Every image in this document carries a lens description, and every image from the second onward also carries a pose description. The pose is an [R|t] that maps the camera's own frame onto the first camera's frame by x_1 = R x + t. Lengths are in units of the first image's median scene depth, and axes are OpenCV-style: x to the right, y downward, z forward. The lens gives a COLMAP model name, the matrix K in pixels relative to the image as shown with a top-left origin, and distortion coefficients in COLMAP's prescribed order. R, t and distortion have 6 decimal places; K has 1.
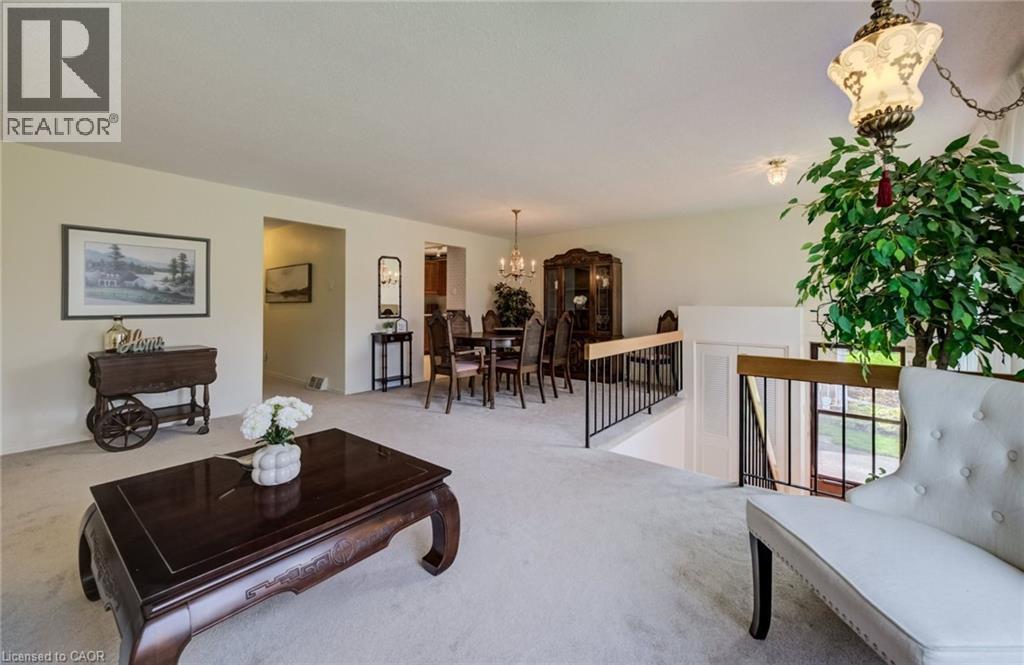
lens RADIAL K [[408.2, 0, 515.4], [0, 408.2, 313.5], [0, 0, 1]] dist [-0.001086, 0.000187]
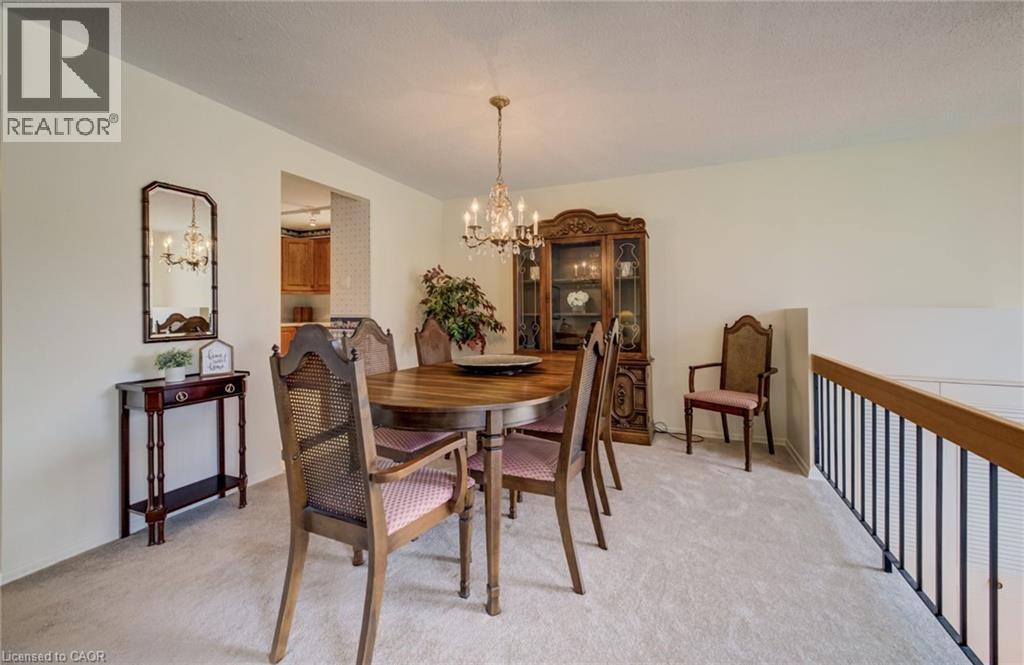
lens RADIAL K [[408.2, 0, 515.4], [0, 408.2, 313.5], [0, 0, 1]] dist [-0.001086, 0.000187]
pose [[0.962532, -0.006905, 0.271082, -0.099466], [0.009486, 0.999921, -0.008211, -0.008667], [-0.271004, 0.010475, 0.962521, 0.516322]]
